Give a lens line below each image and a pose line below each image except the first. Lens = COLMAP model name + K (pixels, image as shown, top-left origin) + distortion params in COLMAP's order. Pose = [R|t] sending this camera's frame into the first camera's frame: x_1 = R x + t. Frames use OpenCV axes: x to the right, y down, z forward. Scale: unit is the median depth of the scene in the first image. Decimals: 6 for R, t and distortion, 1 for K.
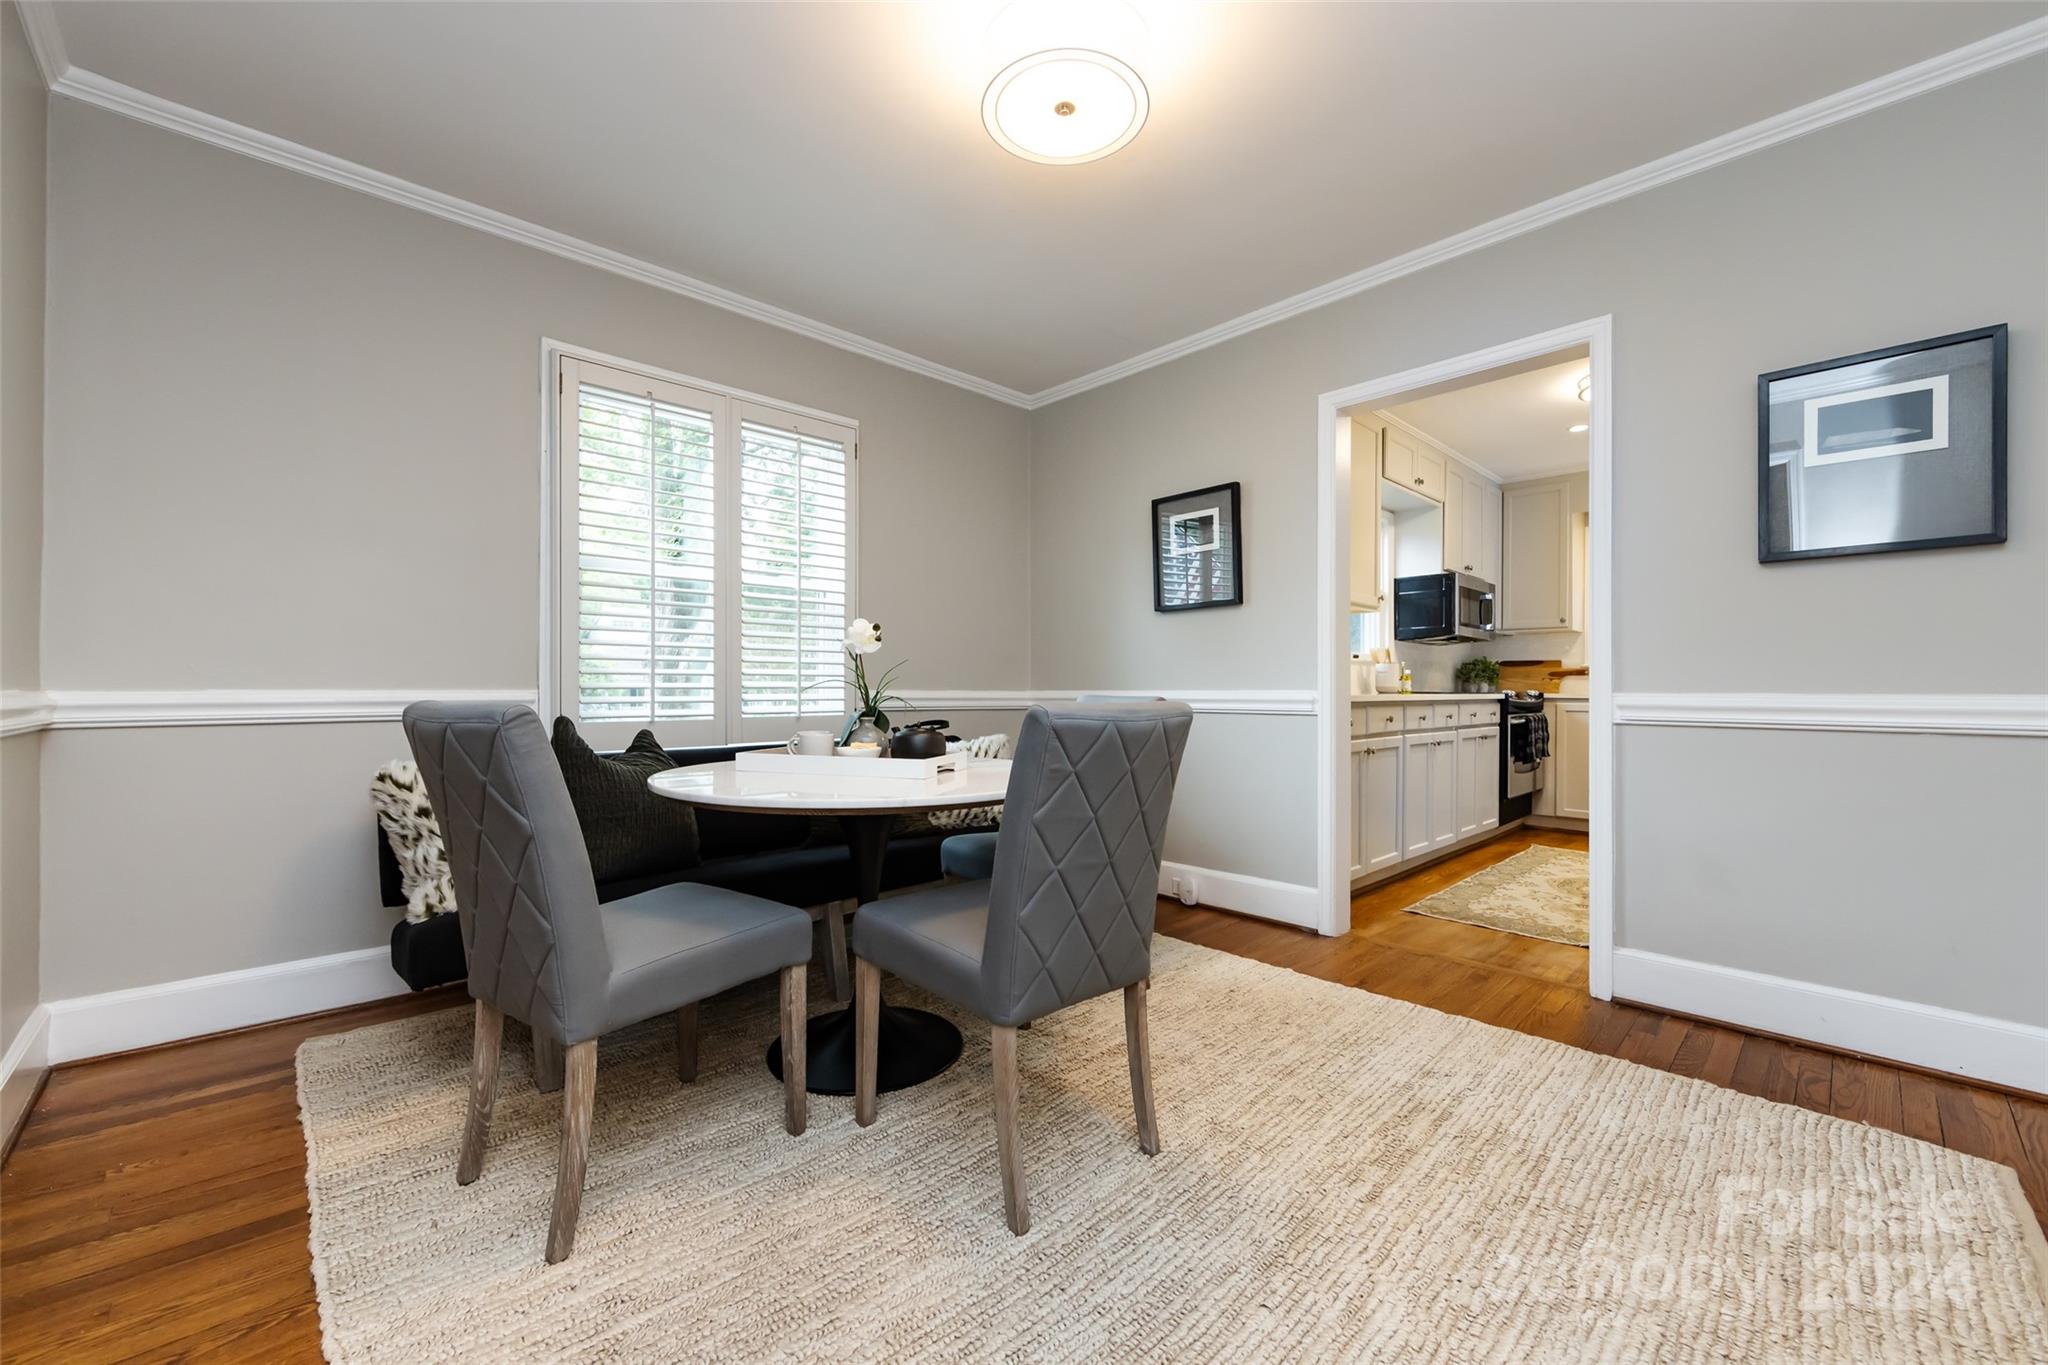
lens RADIAL K [[804.5, 0, 1020.9], [0, 804.5, 686.1], [0, 0, 1]] dist [-0.005130, 0.000978]
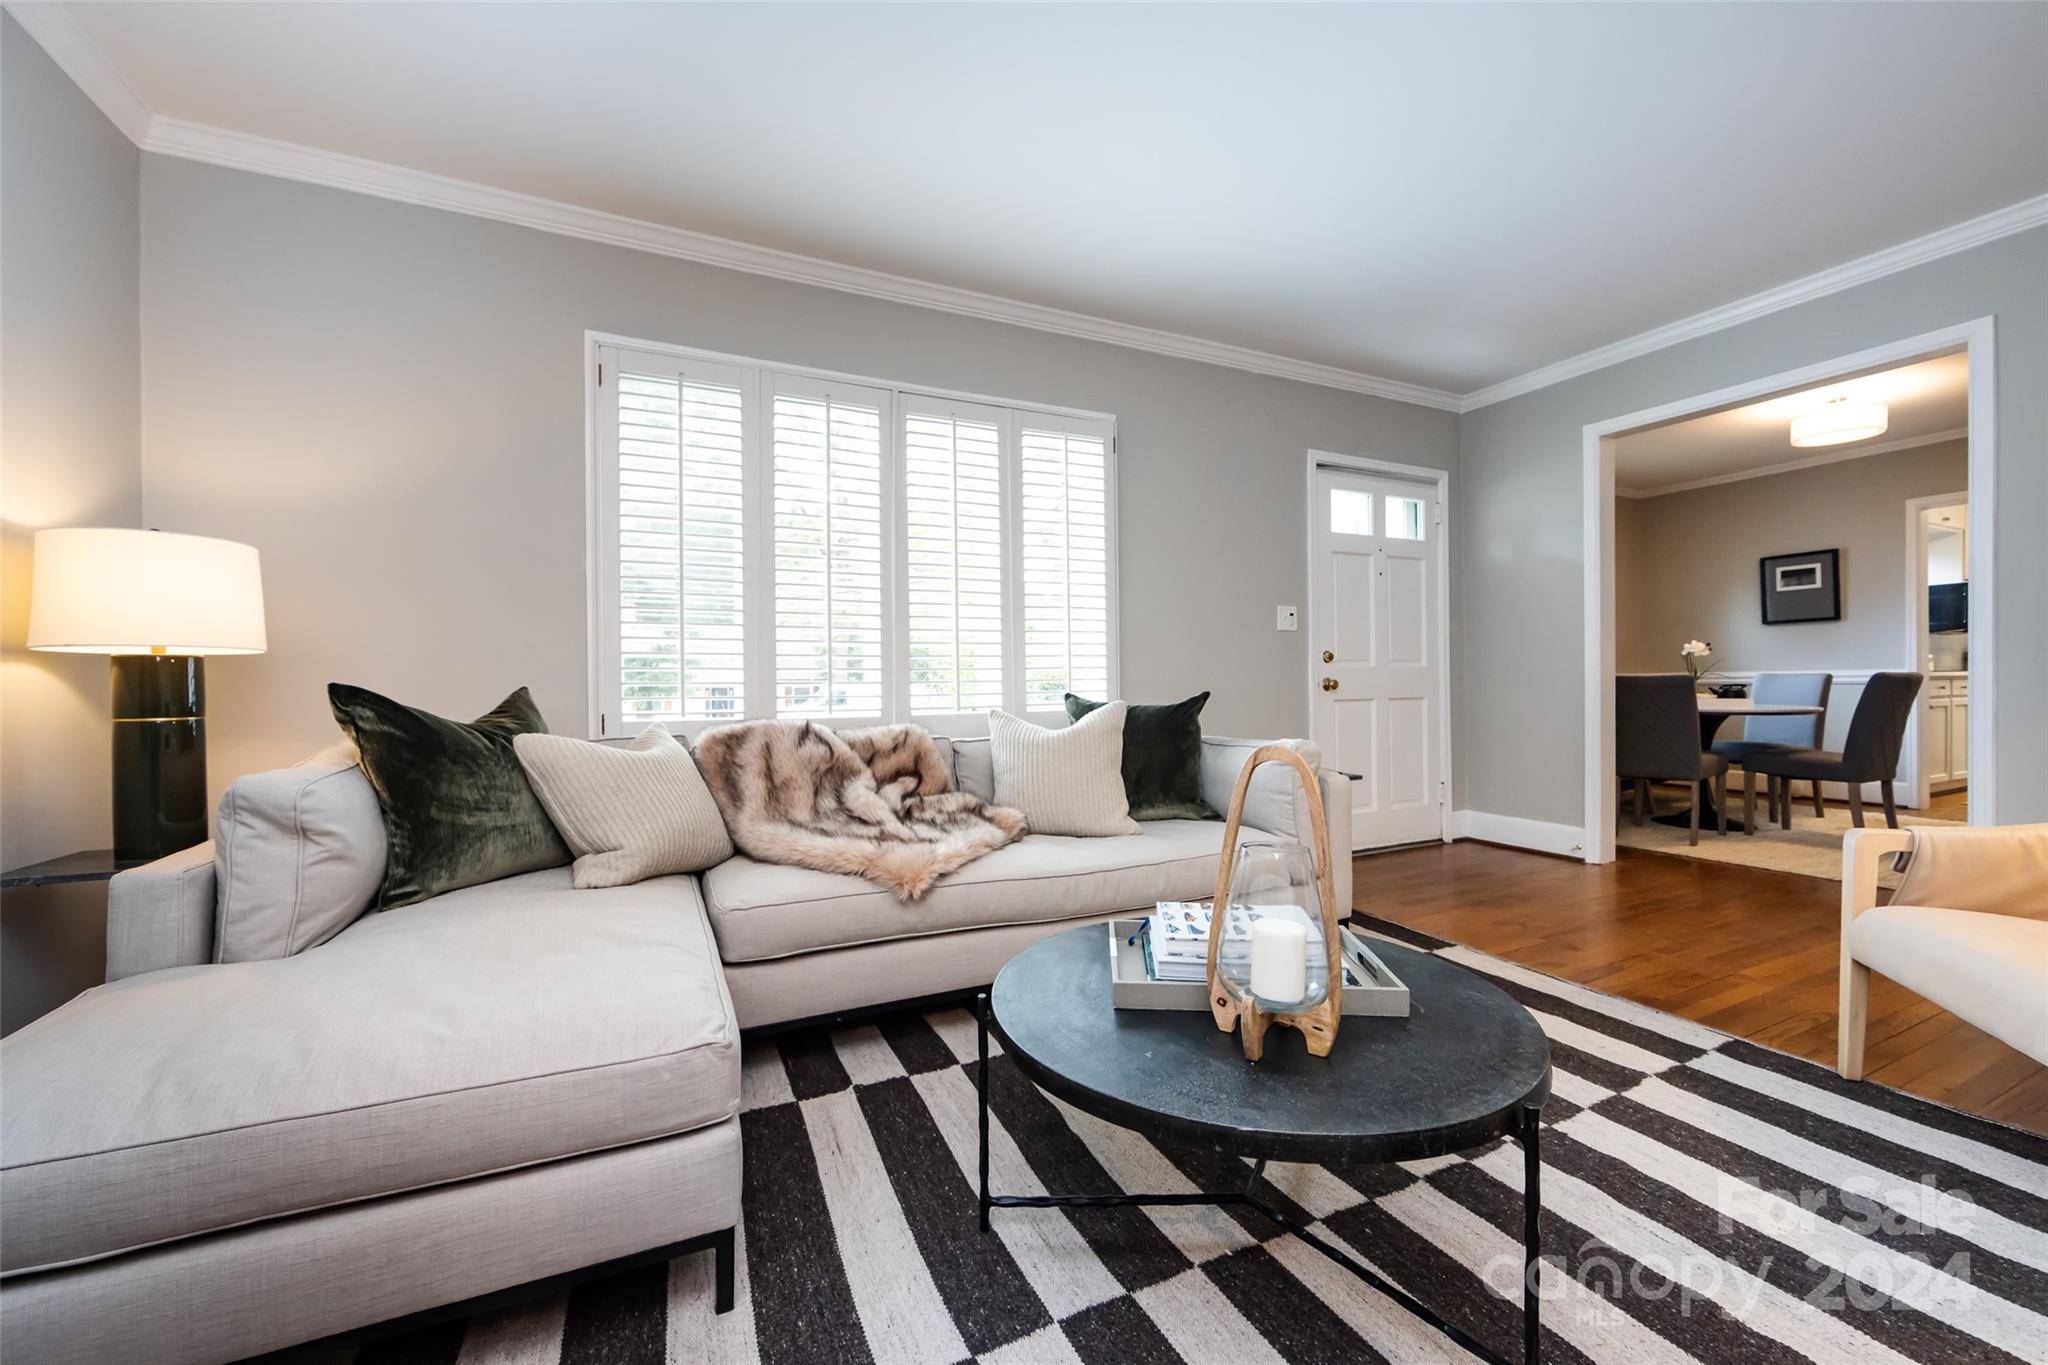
lens RADIAL K [[804.5, 0, 1016.8], [0, 804.5, 682.7], [0, 0, 1]] dist [-0.005130, 0.000978]
pose [[0.950250, -0.009283, -0.311349, -0.599249], [0.012308, 0.999894, 0.007750, -0.002256], [0.311244, -0.011196, 0.950264, -0.813066]]
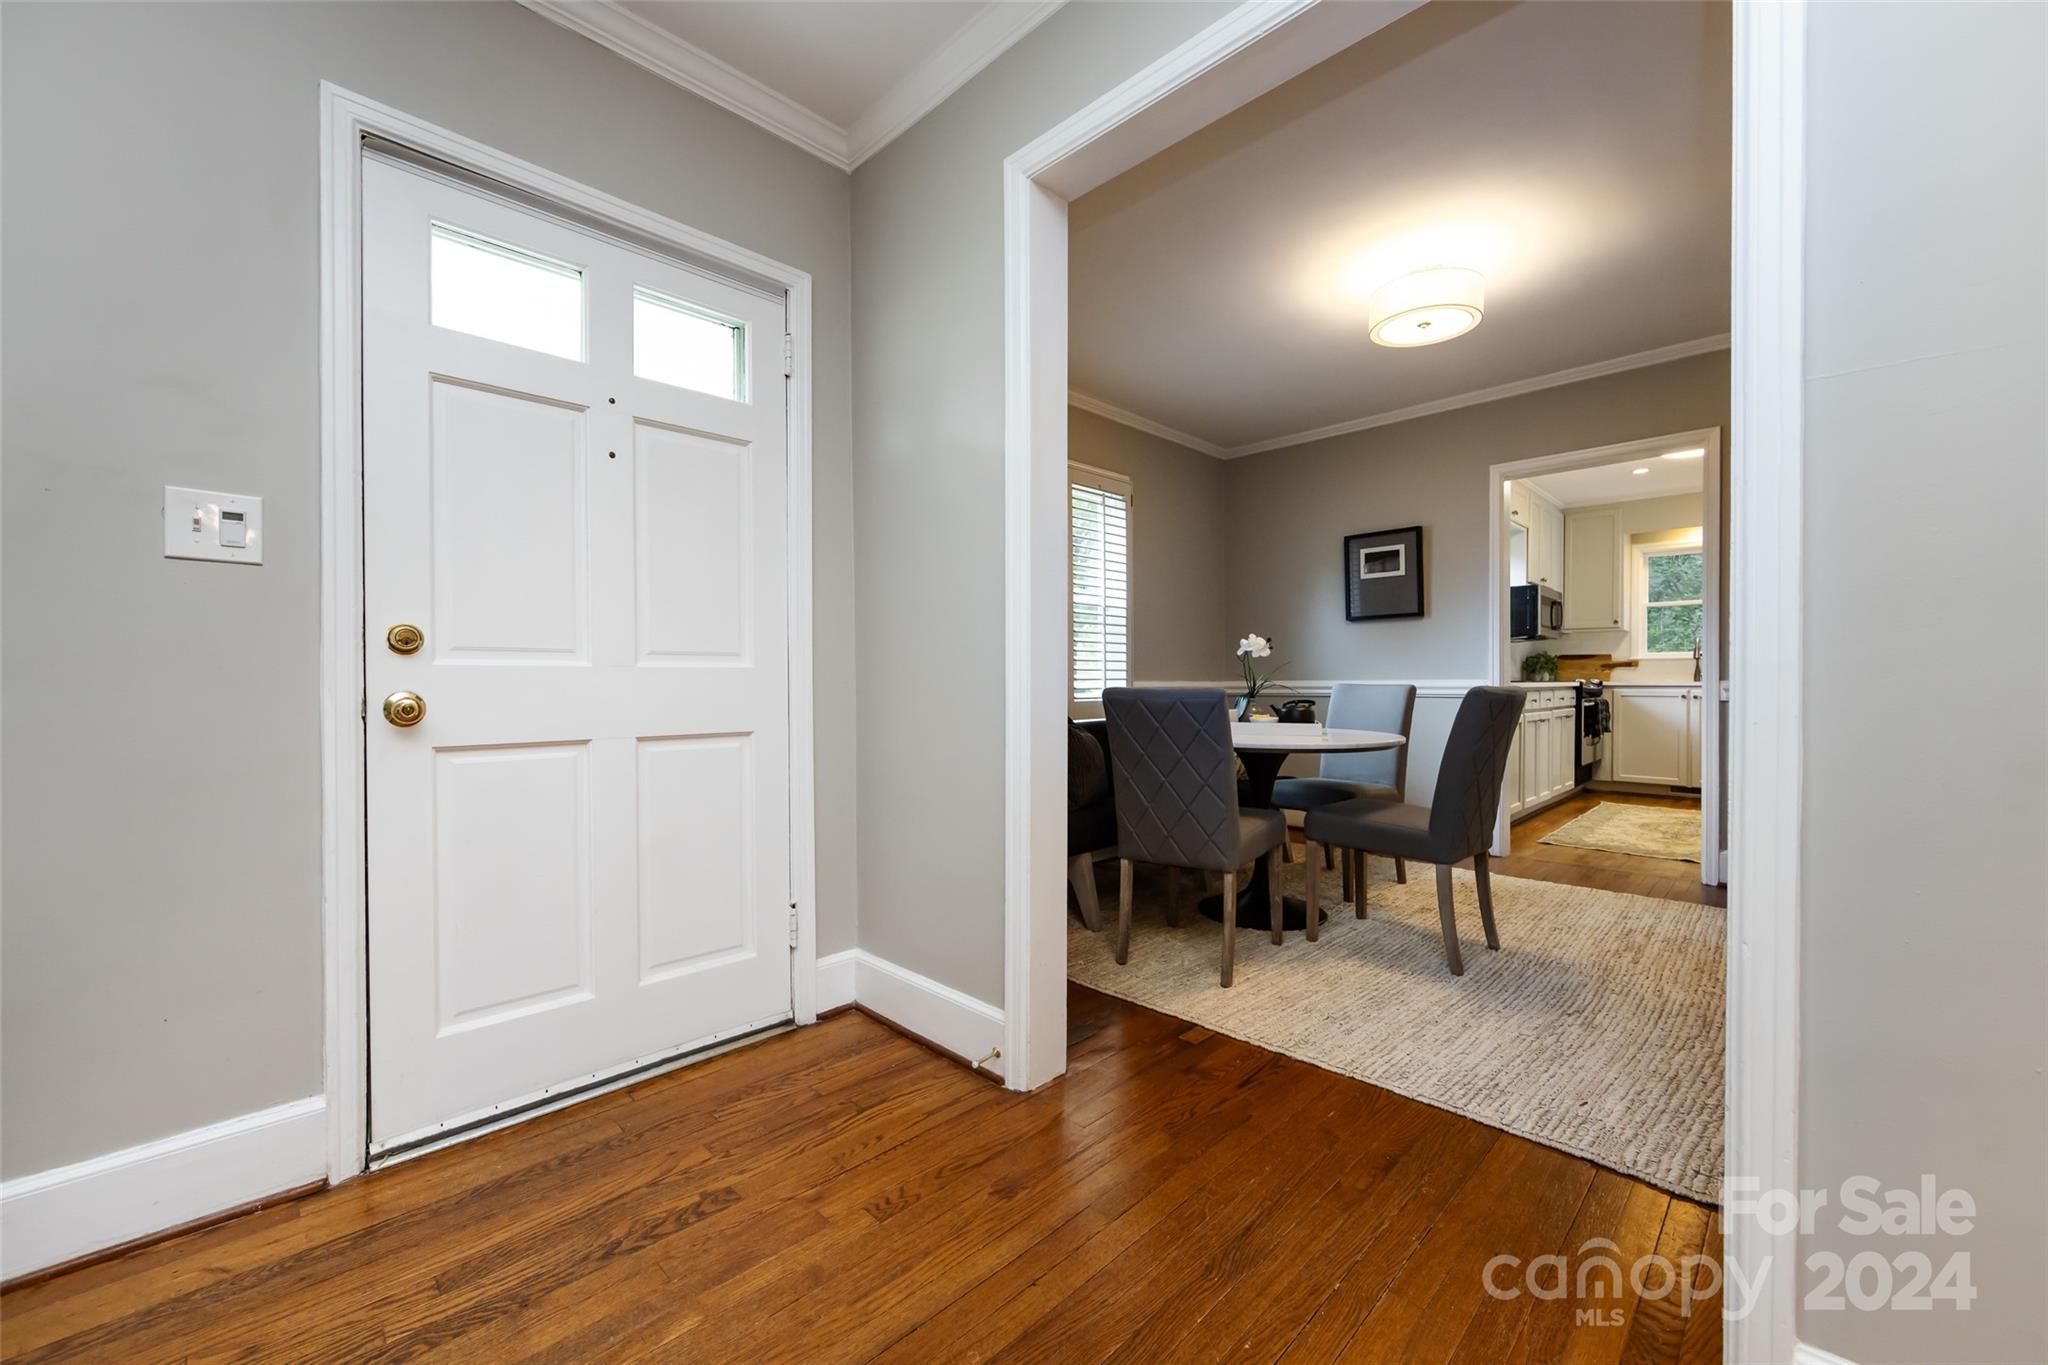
lens RADIAL K [[804.5, 0, 1024.6], [0, 804.5, 684.0], [0, 0, 1]] dist [-0.005130, 0.000978]
pose [[0.999643, -0.003826, 0.026455, -0.300806], [0.003571, 0.999947, 0.009669, -0.002722], [-0.026491, -0.009571, 0.999603, -0.233169]]
